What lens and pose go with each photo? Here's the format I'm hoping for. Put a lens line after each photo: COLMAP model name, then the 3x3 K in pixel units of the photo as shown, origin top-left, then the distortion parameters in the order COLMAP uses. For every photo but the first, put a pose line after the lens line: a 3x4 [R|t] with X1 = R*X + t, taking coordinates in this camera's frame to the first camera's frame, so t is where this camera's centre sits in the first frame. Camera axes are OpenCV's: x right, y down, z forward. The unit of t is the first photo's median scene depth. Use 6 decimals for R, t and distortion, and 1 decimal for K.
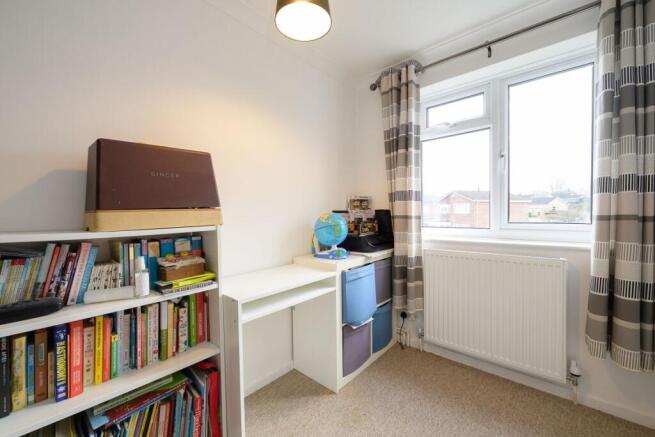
lens RADIAL K [[259.9, 0, 328.1], [0, 259.9, 222.2], [0, 0, 1]] dist [0.000022, -0.000139]
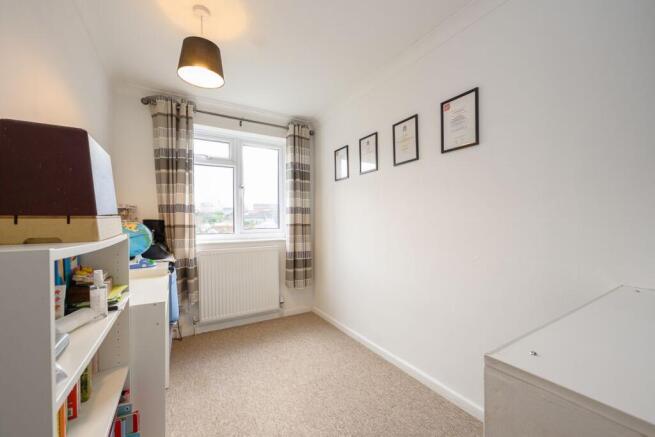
lens RADIAL K [[259.9, 0, 328.1], [0, 259.9, 222.2], [0, 0, 1]] dist [0.000022, -0.000139]
pose [[0.313125, 0.005451, 0.949696, -0.650143], [0.036187, 0.999189, -0.017666, 0.007445], [-0.949022, 0.039898, 0.312674, 0.001012]]
